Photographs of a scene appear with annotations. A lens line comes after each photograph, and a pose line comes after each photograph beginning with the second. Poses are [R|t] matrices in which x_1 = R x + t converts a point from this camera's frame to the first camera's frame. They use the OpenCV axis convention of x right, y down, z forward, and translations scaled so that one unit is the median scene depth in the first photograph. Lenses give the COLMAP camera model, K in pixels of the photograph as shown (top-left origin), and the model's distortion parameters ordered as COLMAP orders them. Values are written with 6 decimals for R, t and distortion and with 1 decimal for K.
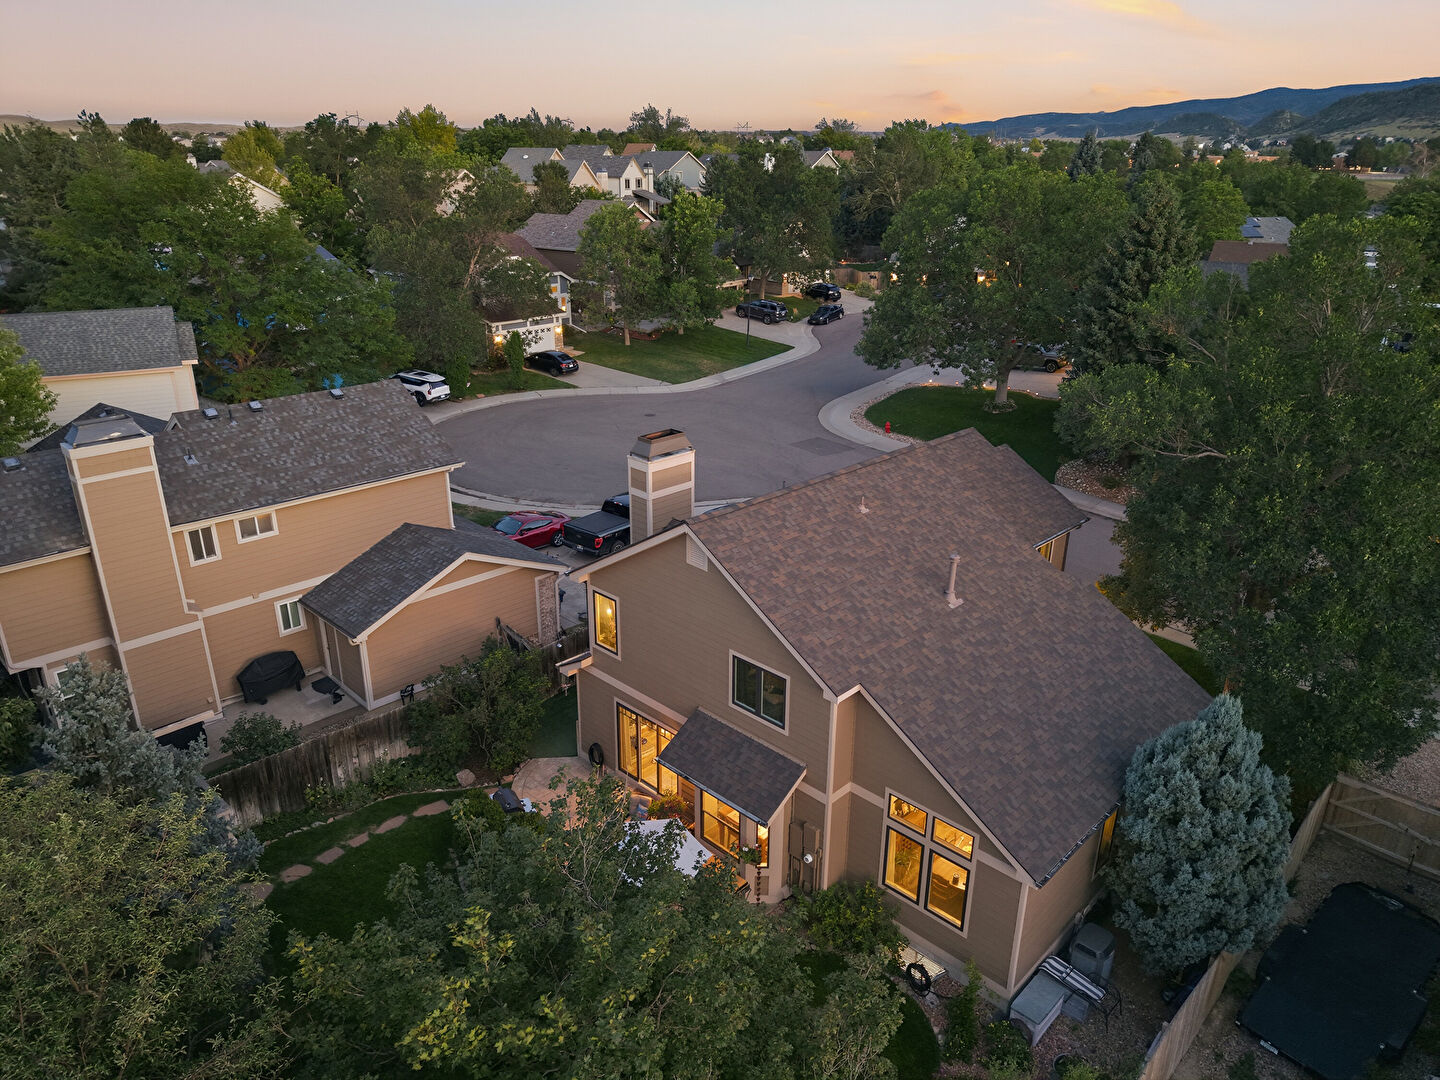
lens RADIAL K [[962.9, 0, 720.0], [0, 962.9, 540.0], [0, 0, 1]] dist [0.002224, -0.003075]
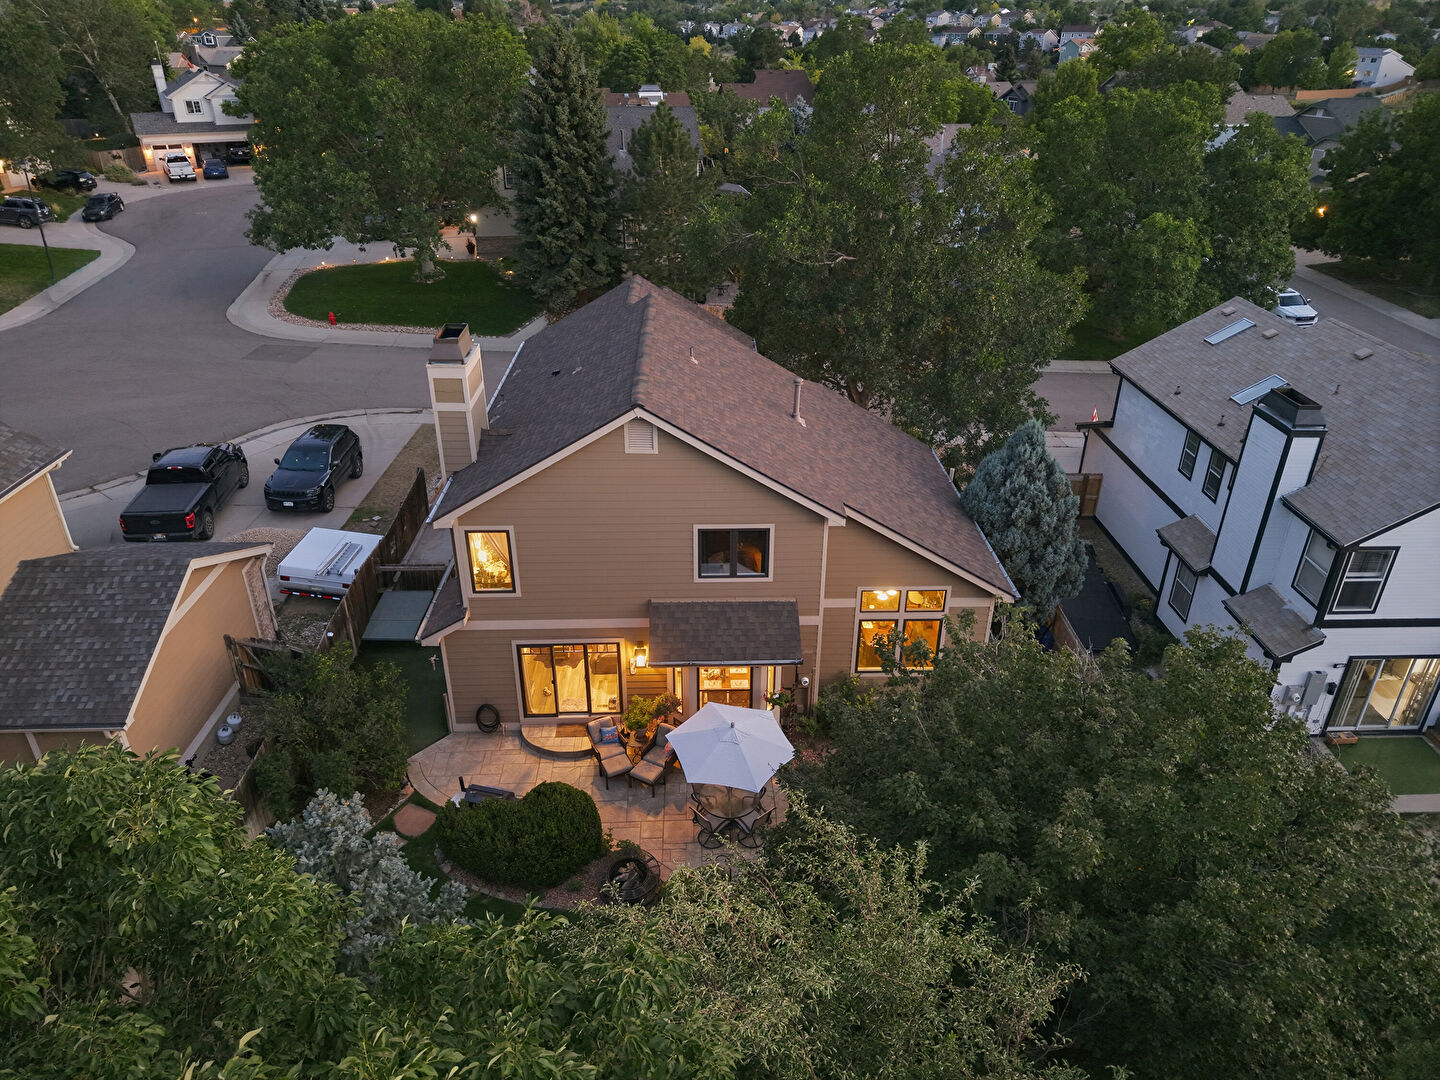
lens RADIAL K [[946.0, 0, 720.0], [0, 946.0, 540.0], [0, 0, 1]] dist [0.010281, -0.000956]
pose [[0.694256, -0.343537, 0.632448, -0.470534], [0.258947, 0.939113, 0.225859, -0.065266], [-0.671531, 0.006967, 0.740943, 0.226719]]
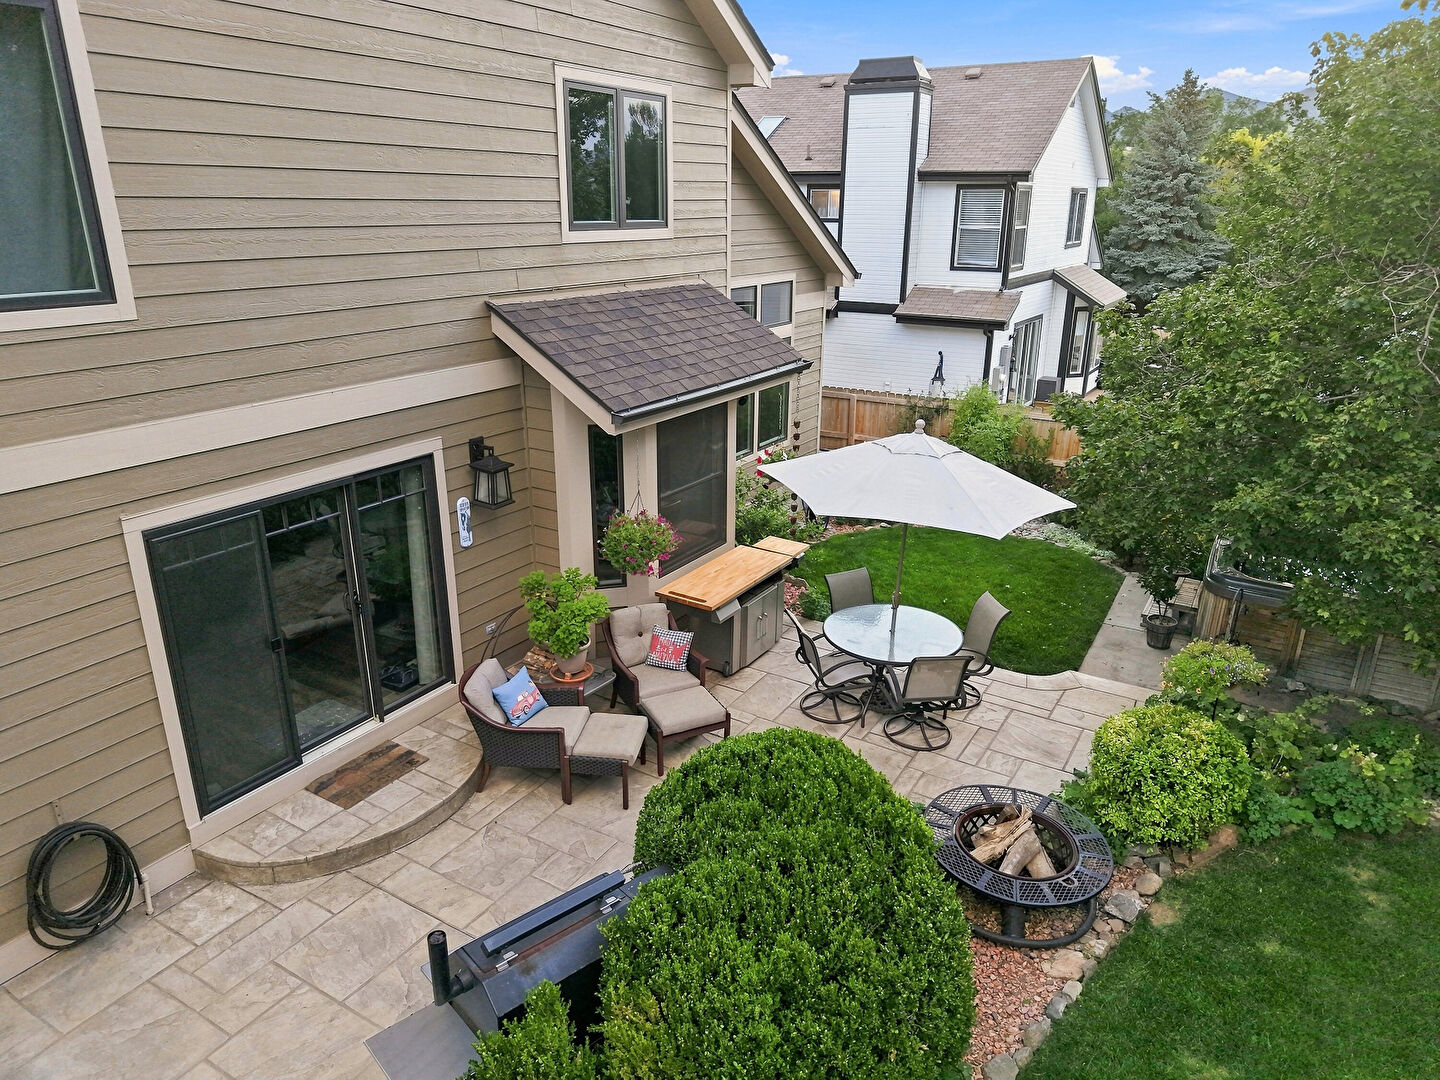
lens RADIAL K [[962.9, 0, 720.0], [0, 962.9, 540.0], [0, 0, 1]] dist [0.002224, -0.003075]
pose [[-0.221062, -0.336566, 0.915344, -0.344063], [0.338774, 0.853618, 0.395686, 0.117717], [-0.914529, 0.397566, -0.074682, 0.850645]]
